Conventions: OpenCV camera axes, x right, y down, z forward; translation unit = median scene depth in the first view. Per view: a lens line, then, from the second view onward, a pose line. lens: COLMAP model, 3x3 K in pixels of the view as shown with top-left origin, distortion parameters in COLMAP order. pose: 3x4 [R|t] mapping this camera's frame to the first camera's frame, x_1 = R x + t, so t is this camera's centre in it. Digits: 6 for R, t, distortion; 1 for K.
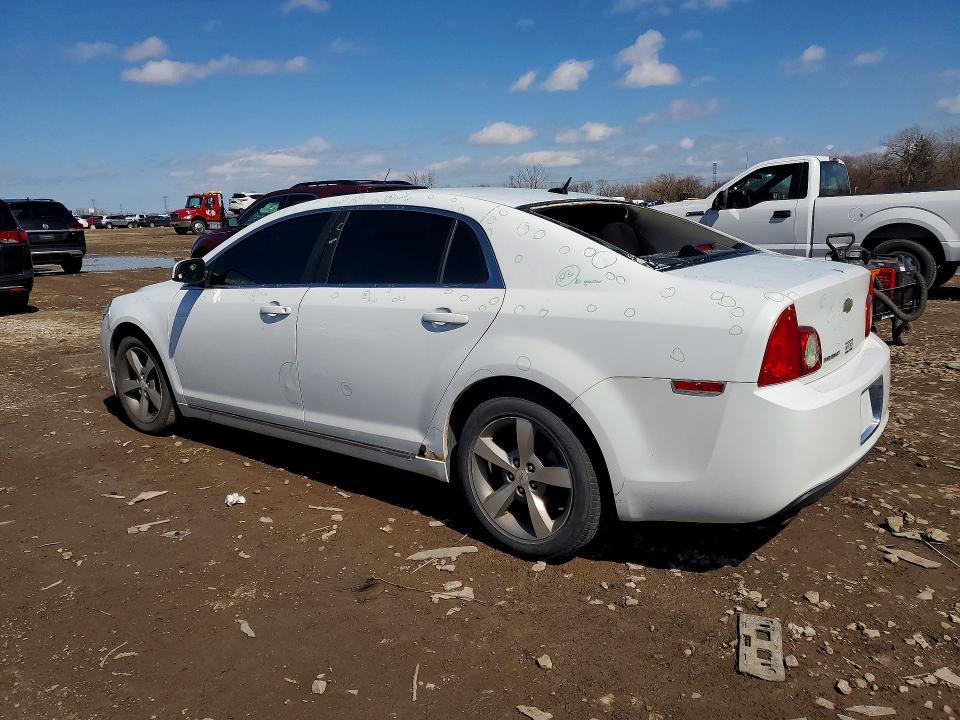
lens RADIAL K [[751.0, 0, 480.0], [0, 751.0, 360.0], [0, 0, 1]] dist [0.014225, 0.003628]
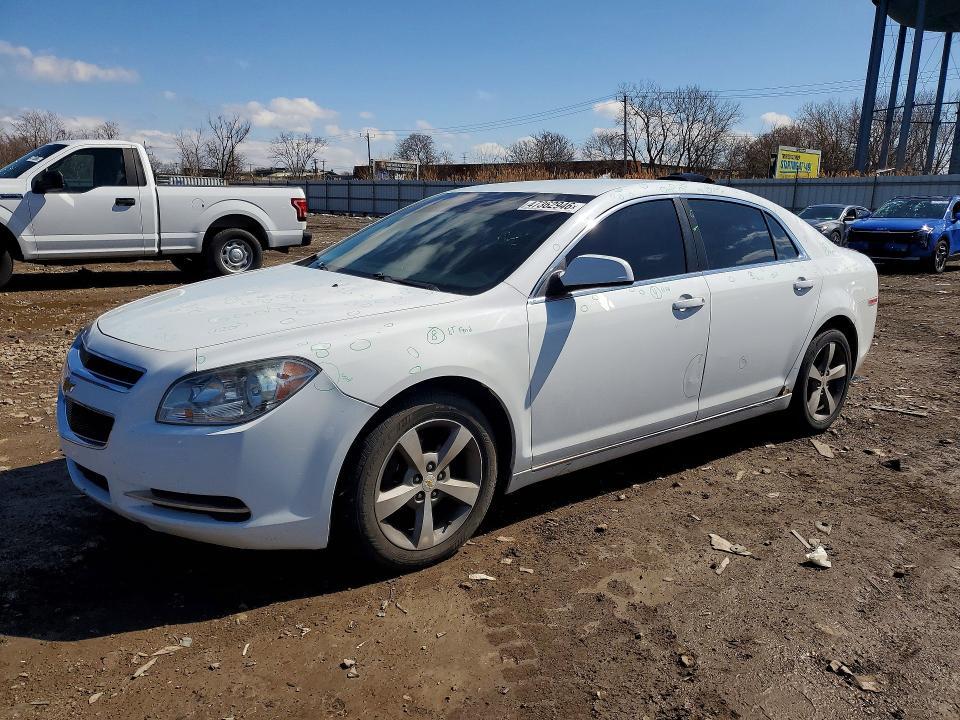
lens RADIAL K [[751.0, 0, 480.0], [0, 751.0, 360.0], [0, 0, 1]] dist [0.014225, 0.003628]
pose [[0.210426, -0.170096, 0.962698, -0.455078], [0.157569, 0.977773, 0.138318, -0.061587], [-0.964828, 0.122586, 0.232551, 0.382052]]
